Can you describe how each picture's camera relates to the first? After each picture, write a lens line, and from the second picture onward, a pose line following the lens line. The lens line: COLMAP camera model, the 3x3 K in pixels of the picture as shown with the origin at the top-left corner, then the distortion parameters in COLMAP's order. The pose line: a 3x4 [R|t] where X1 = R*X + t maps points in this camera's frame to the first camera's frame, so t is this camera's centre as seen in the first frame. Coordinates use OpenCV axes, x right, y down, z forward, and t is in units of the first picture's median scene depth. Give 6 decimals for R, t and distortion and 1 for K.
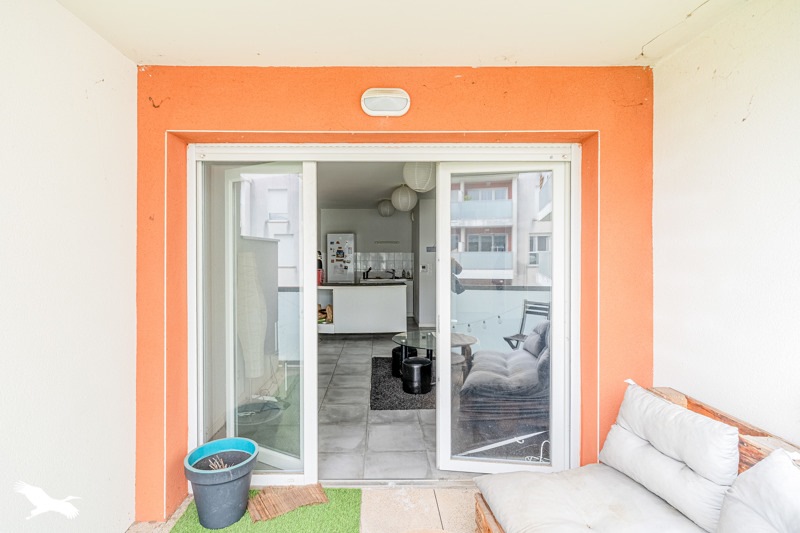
lens RADIAL K [[399.8, 0, 399.4], [0, 399.8, 259.5], [0, 0, 1]] dist [-0.003892, -0.000238]
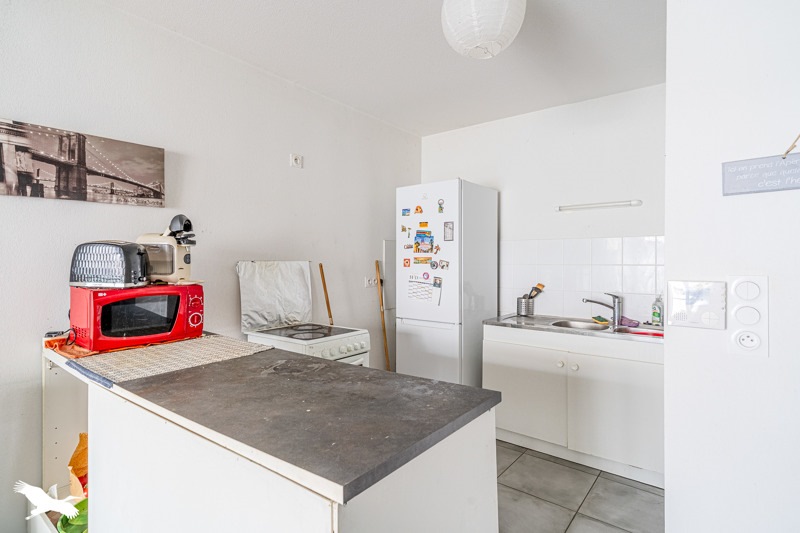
lens RADIAL K [[417.6, 0, 398.0], [0, 417.6, 263.2], [0, 0, 1]] dist [0.007233, 0.000450]
pose [[0.762958, 0.006135, -0.646419, 0.068961], [-0.019078, 0.999733, -0.013030, 0.009559], [0.646167, 0.022274, 0.762871, 0.710680]]
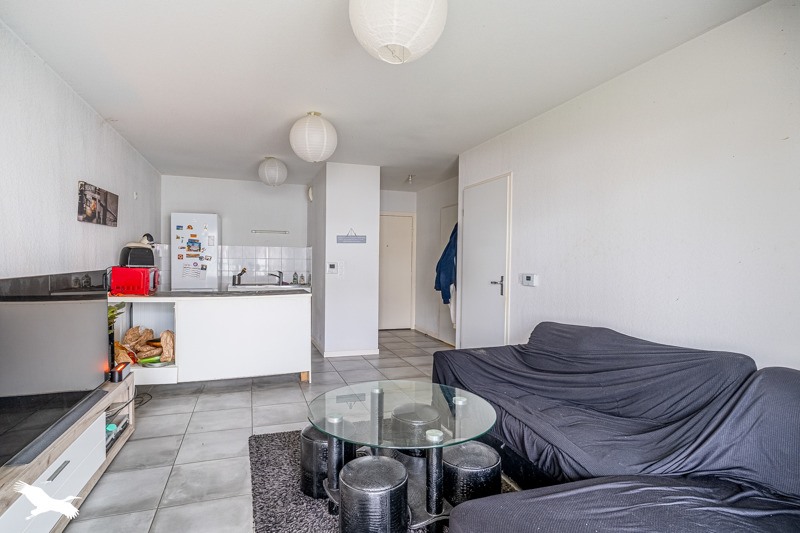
lens RADIAL K [[417.6, 0, 395.3], [0, 417.6, 270.8], [0, 0, 1]] dist [0.007233, 0.000450]
pose [[0.959747, 0.005485, 0.280812, -0.028603], [-0.007594, 0.999951, 0.006425, 0.019001], [-0.280763, -0.008299, 0.959741, 0.279482]]
